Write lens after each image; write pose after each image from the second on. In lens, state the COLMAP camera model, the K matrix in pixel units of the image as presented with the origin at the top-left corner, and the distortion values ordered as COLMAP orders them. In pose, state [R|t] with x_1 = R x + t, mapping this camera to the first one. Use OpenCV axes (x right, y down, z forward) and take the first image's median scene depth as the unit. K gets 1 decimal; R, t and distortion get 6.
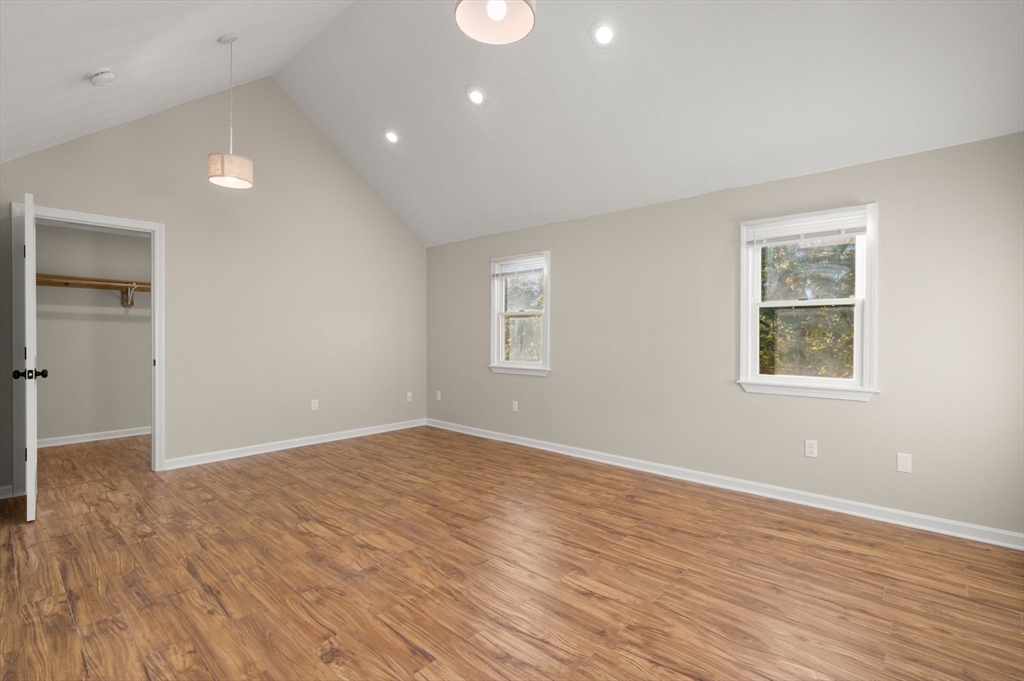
lens RADIAL K [[472.5, 0, 510.1], [0, 472.5, 339.1], [0, 0, 1]] dist [0.001297, 0.000105]
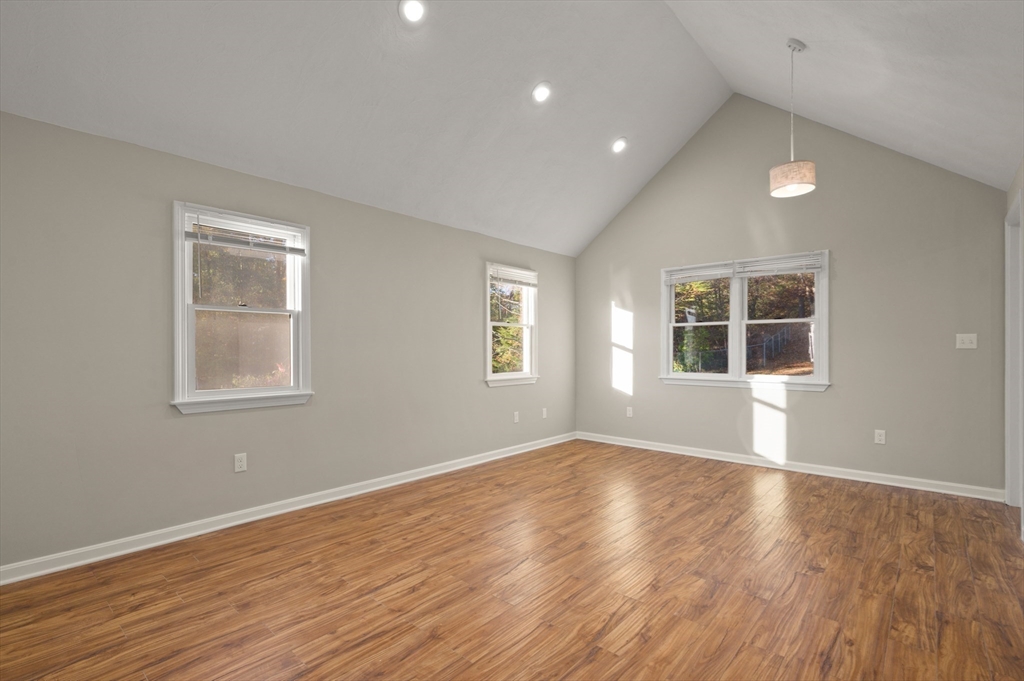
lens RADIAL K [[472.5, 0, 521.4], [0, 472.5, 337.1], [0, 0, 1]] dist [0.001297, 0.000105]
pose [[-0.026719, 0.023376, 0.999370, -1.041408], [0.008829, 0.999693, -0.023148, -0.001570], [-0.999604, 0.008205, -0.026917, 1.115248]]
